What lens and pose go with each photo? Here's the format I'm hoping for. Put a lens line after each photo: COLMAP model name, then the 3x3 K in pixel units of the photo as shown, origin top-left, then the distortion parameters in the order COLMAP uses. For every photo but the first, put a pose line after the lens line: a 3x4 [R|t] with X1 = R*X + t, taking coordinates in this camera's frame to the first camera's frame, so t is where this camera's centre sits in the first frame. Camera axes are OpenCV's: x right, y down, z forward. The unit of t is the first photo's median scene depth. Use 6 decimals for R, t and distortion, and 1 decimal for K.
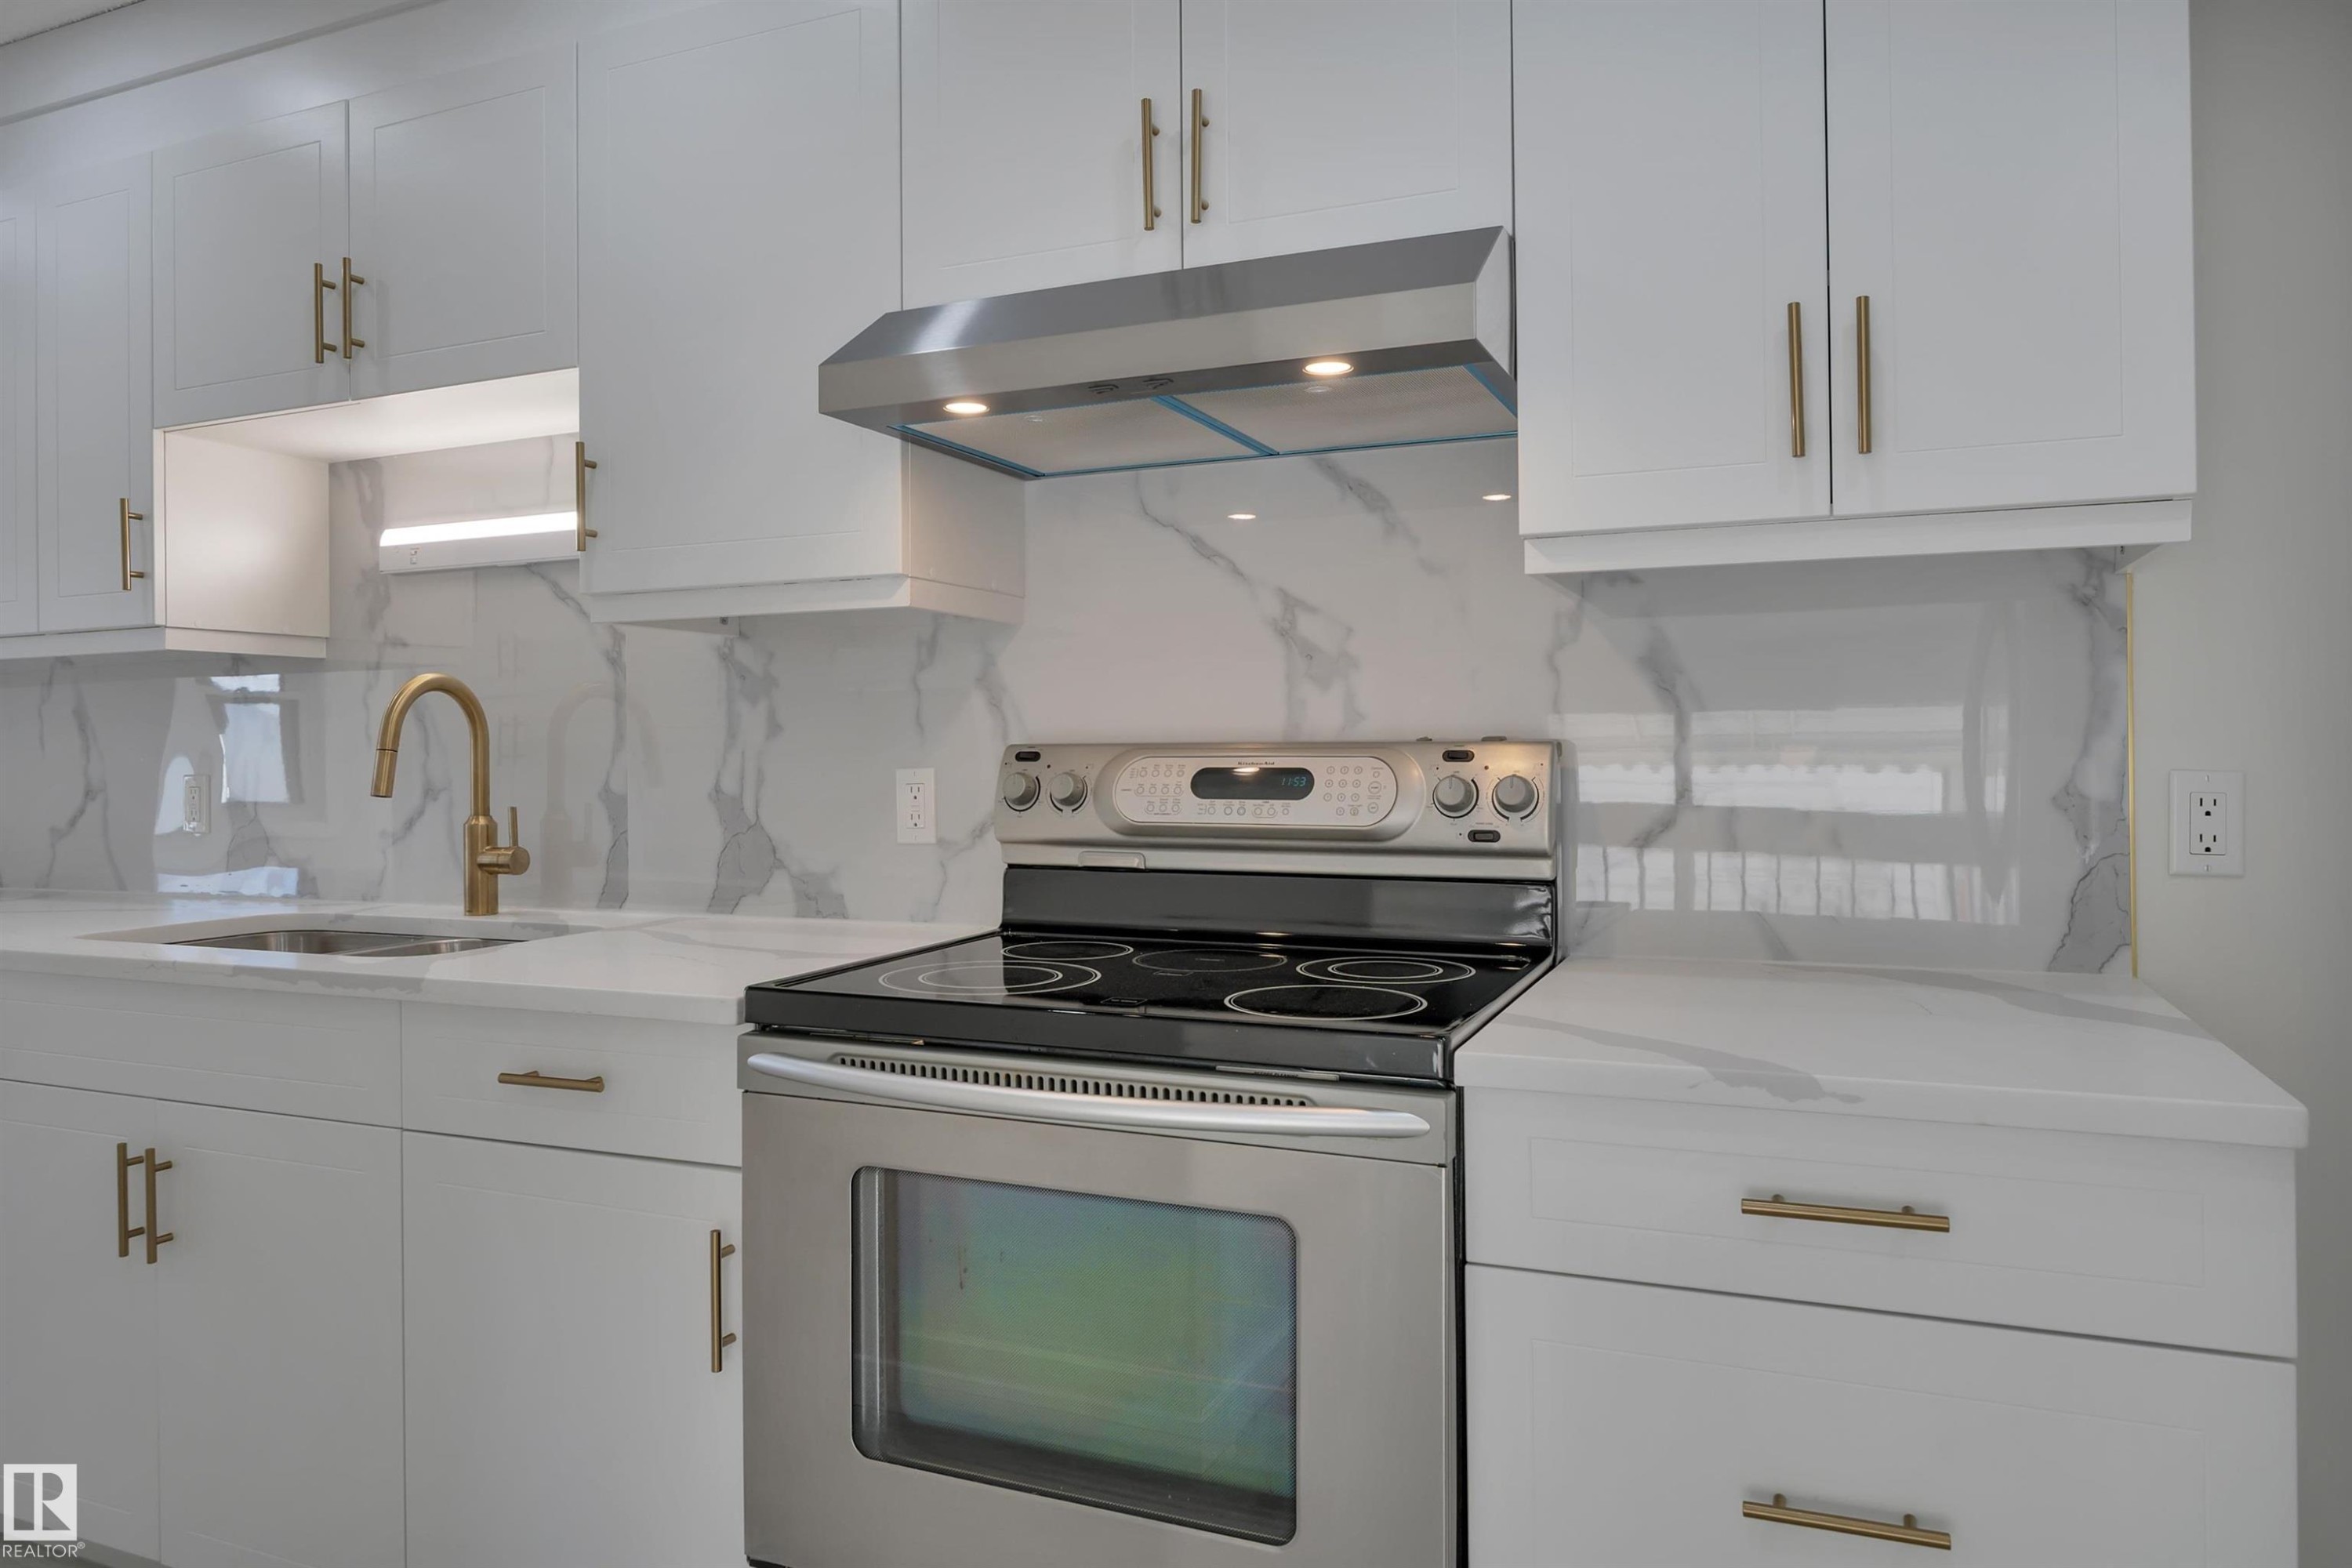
lens RADIAL K [[1581.2, 0, 1169.9], [0, 1581.2, 773.3], [0, 0, 1]] dist [-0.027275, 0.009050]
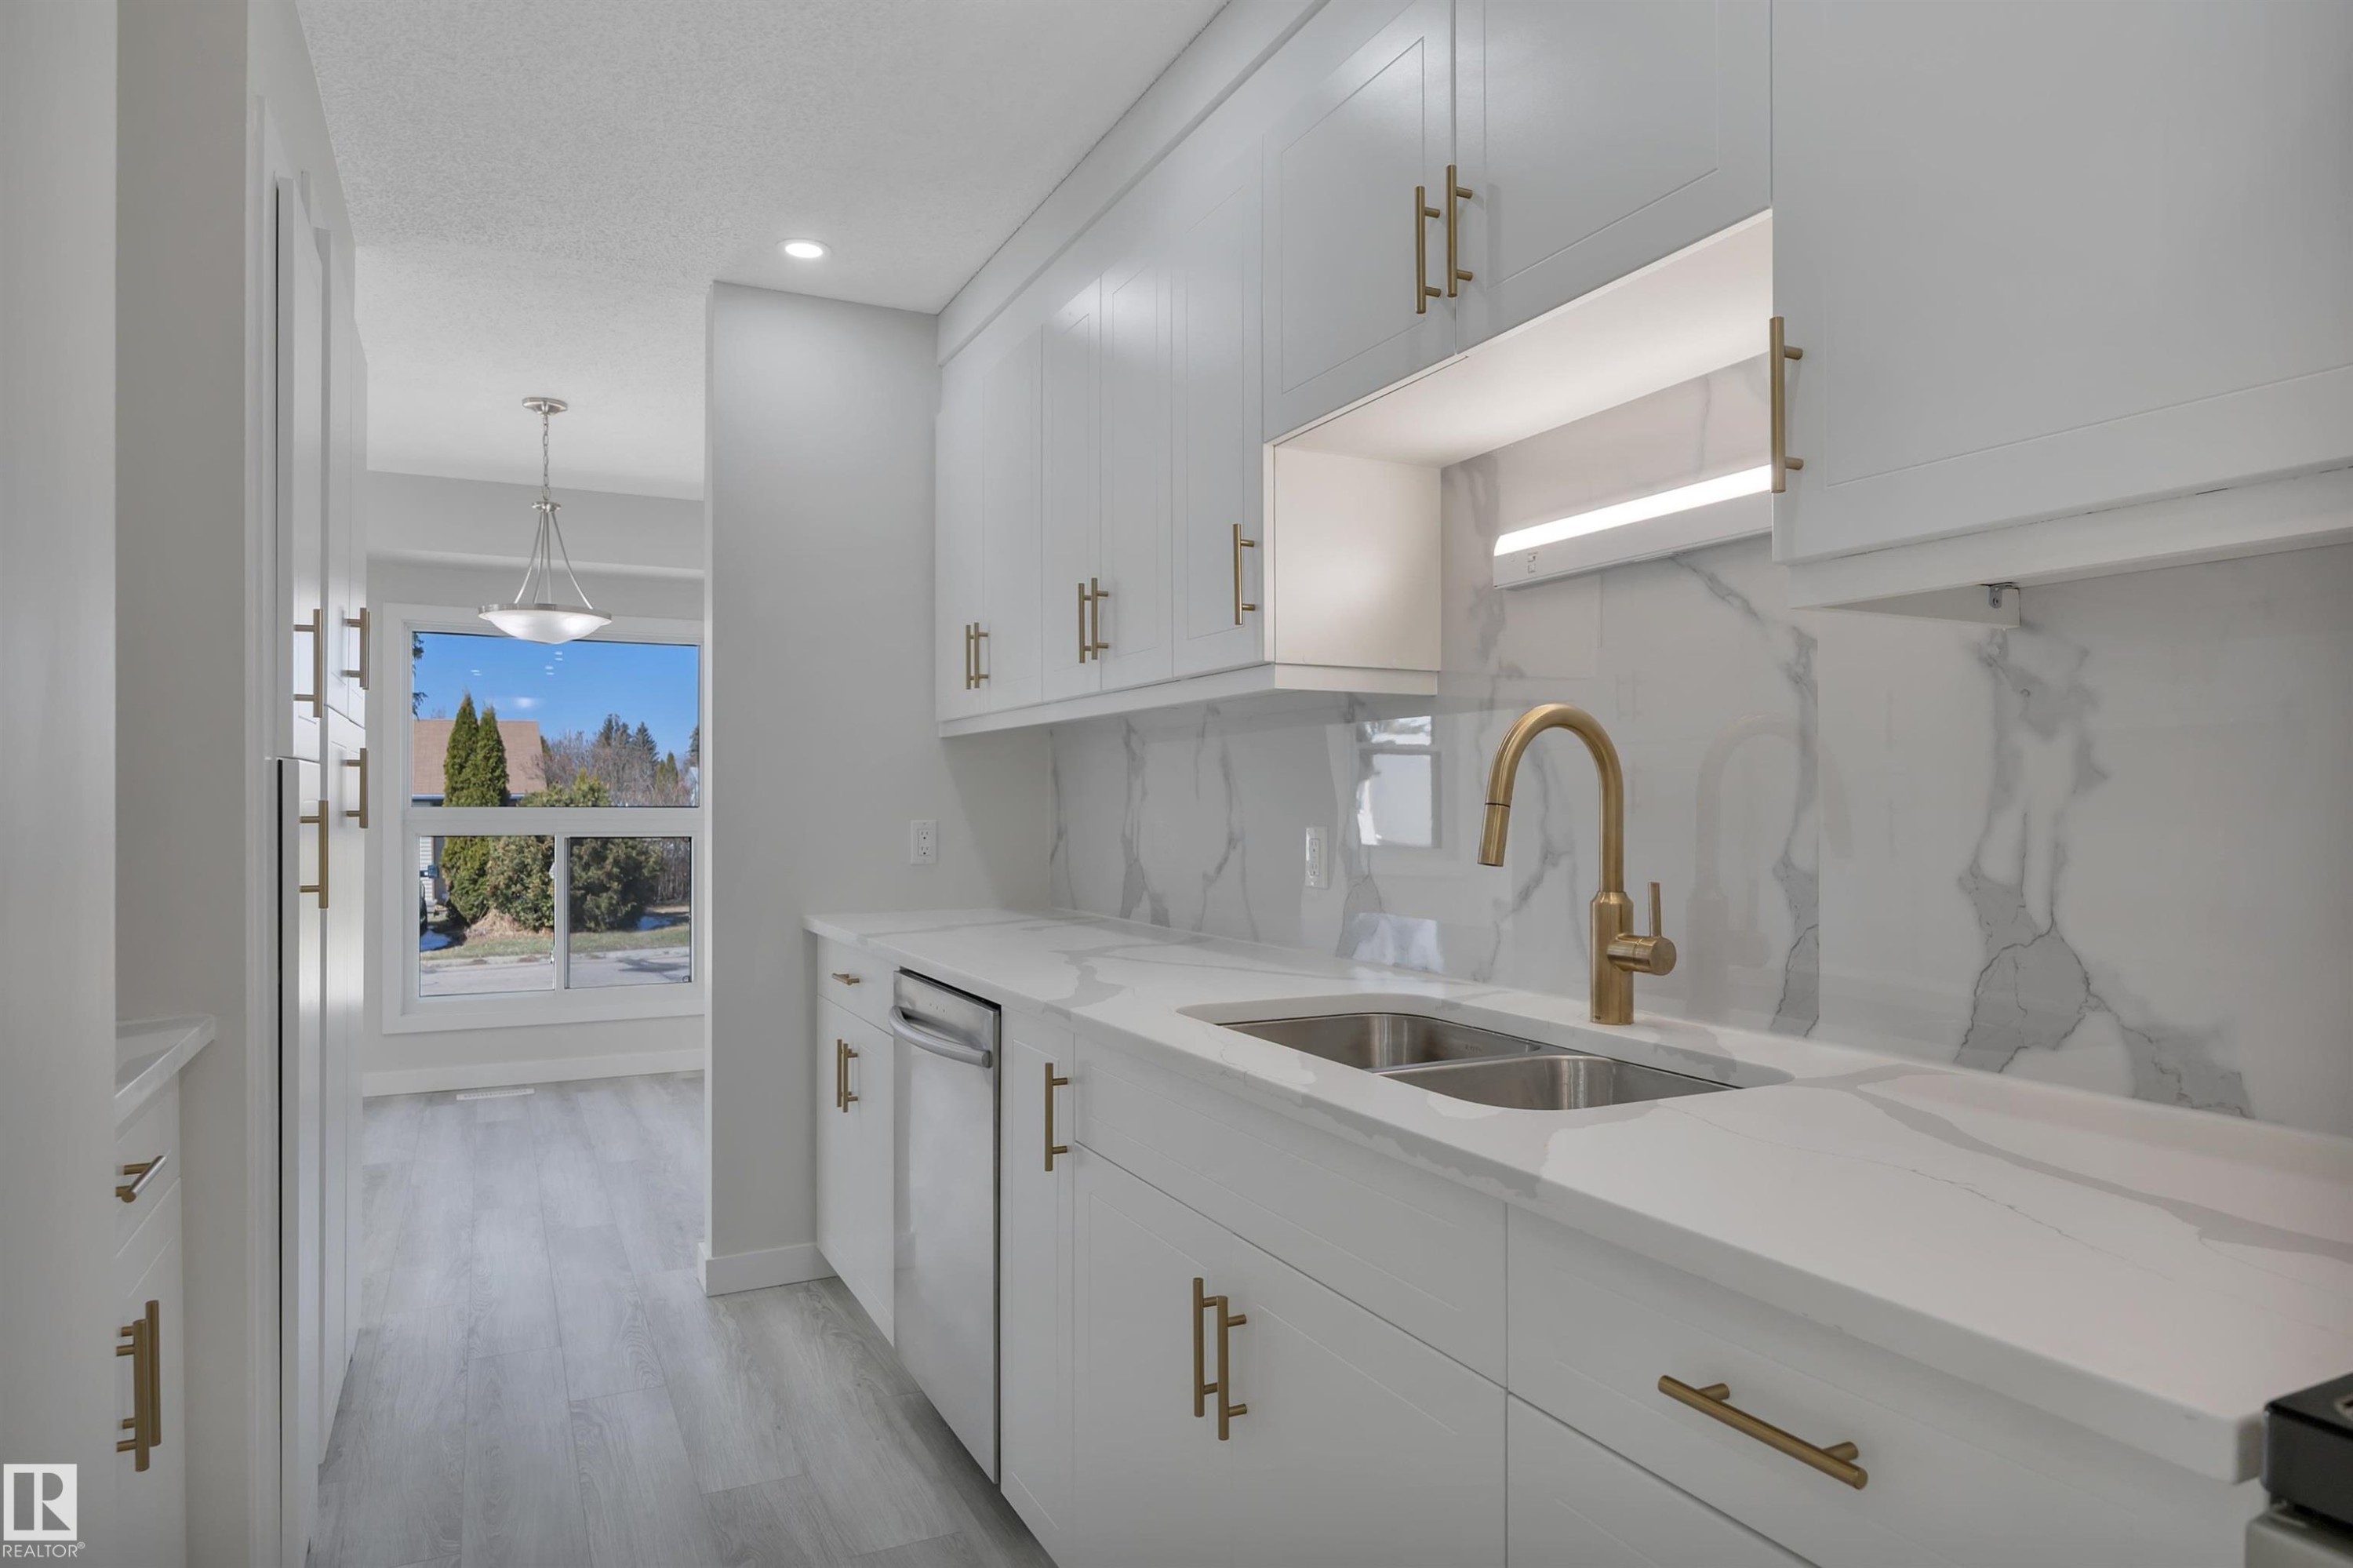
lens RADIAL K [[1341.1, 0, 1265.1], [0, 1341.1, 782.6], [0, 0, 1]] dist [-0.007485, -0.000925]
pose [[0.797731, -0.001213, -0.603013, -0.189965], [-0.010476, 0.999819, -0.015870, -0.014100], [0.602923, 0.018978, 0.797574, 0.400227]]
